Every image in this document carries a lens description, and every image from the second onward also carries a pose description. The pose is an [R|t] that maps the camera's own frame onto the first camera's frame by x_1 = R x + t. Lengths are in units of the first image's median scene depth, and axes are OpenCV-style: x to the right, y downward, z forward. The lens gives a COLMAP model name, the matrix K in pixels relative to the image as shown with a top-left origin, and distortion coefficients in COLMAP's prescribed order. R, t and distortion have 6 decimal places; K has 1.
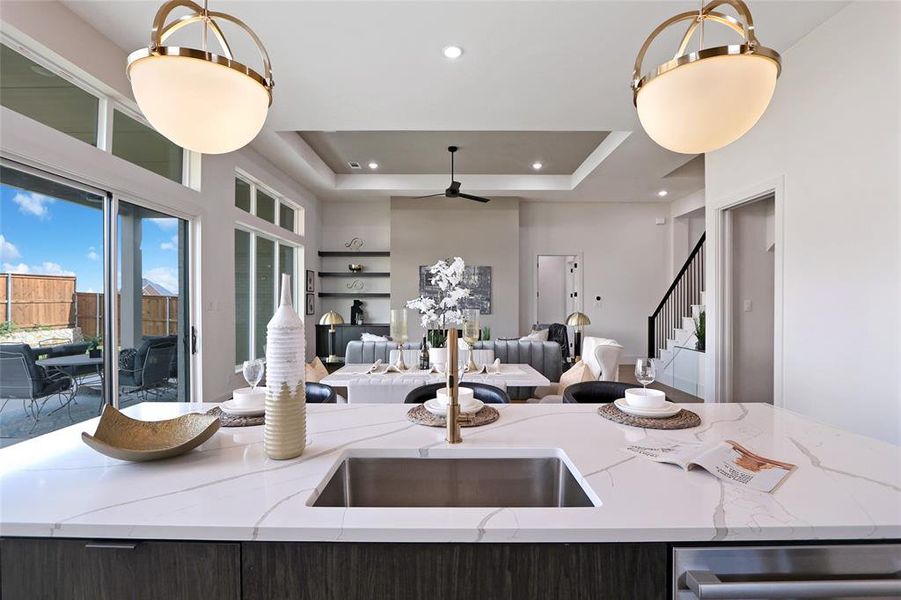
lens RADIAL K [[424.6, 0, 456.4], [0, 424.6, 300.9], [0, 0, 1]] dist [-0.021766, 0.003805]
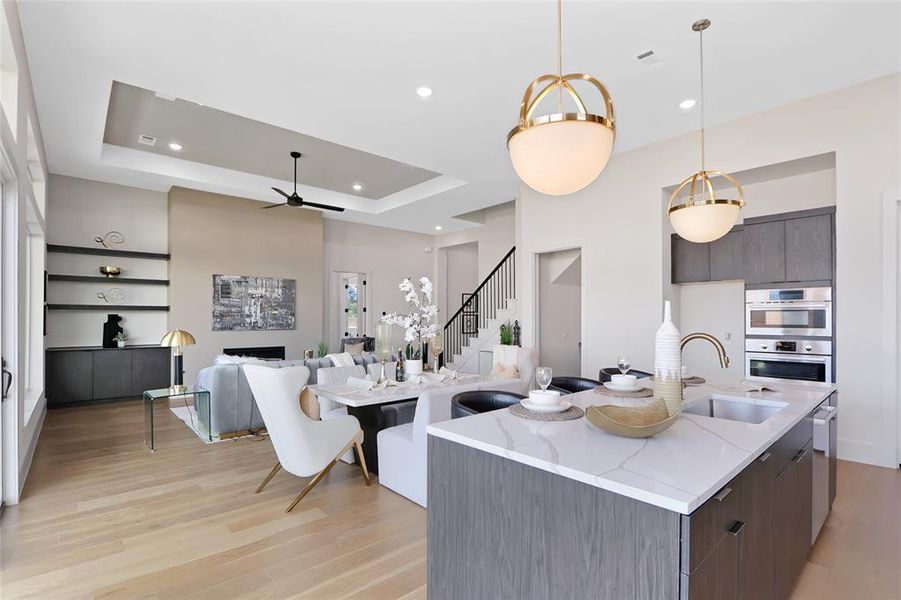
lens RADIAL K [[424.6, 0, 447.0], [0, 424.6, 312.9], [0, 0, 1]] dist [-0.021766, 0.003805]
pose [[0.747115, 0.005733, 0.664670, -0.297764], [-0.001711, 0.999976, -0.006702, -0.000705], [-0.664693, 0.003870, 0.747107, 0.059218]]
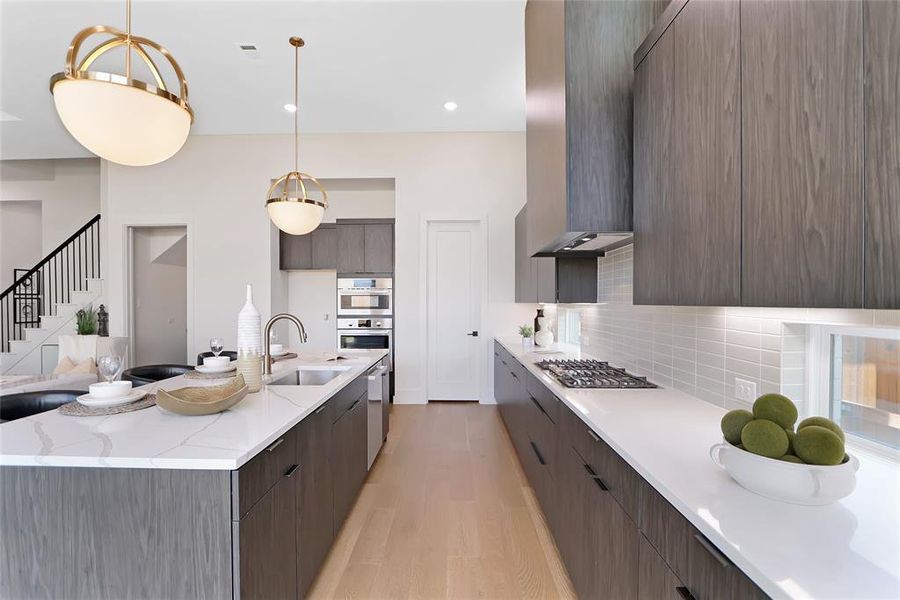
lens RADIAL K [[424.1, 0, 447.8], [0, 424.1, 305.2], [0, 0, 1]] dist [-0.021766, 0.003805]
pose [[0.022717, -0.010218, 0.999690, -0.305869], [-0.002292, 0.999945, 0.010273, 0.000759], [-0.999739, -0.002524, 0.022692, 0.016203]]
